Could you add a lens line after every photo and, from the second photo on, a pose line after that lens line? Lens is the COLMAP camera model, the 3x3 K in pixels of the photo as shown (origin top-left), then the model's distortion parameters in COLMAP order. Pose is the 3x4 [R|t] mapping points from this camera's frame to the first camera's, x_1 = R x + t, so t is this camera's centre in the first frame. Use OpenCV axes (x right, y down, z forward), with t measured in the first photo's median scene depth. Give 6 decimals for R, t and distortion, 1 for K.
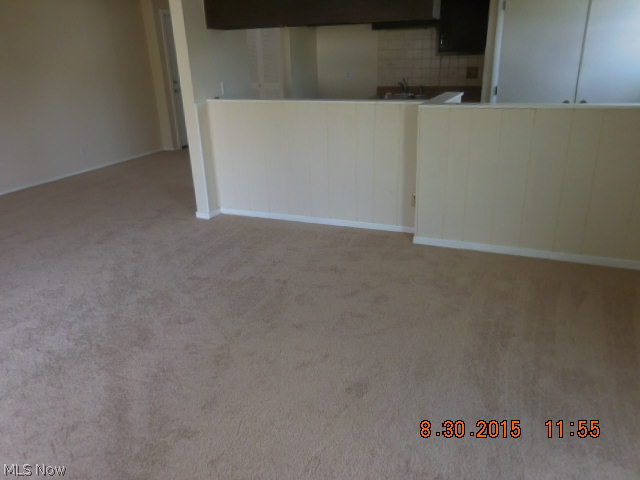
lens RADIAL K [[485.2, 0, 319.7], [0, 485.2, 241.4], [0, 0, 1]] dist [-0.004956, 0.001398]
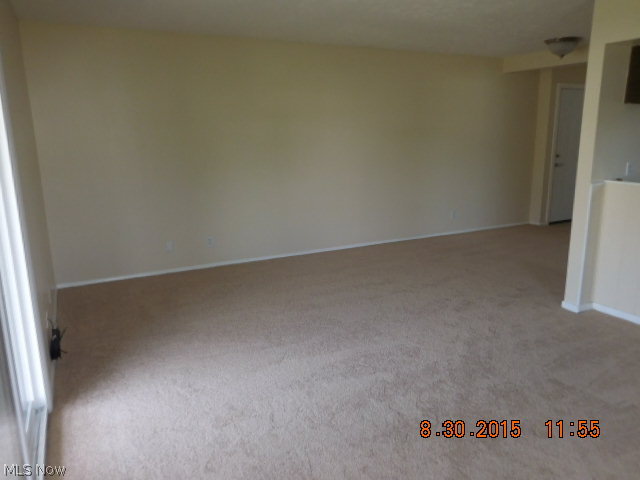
lens RADIAL K [[485.2, 0, 320.5], [0, 485.2, 239.0], [0, 0, 1]] dist [-0.004956, 0.001398]
pose [[0.767304, 0.166435, -0.619309, -0.093944], [-0.248390, 0.967483, -0.047744, -0.026328], [0.591224, 0.190465, 0.783694, 0.035673]]
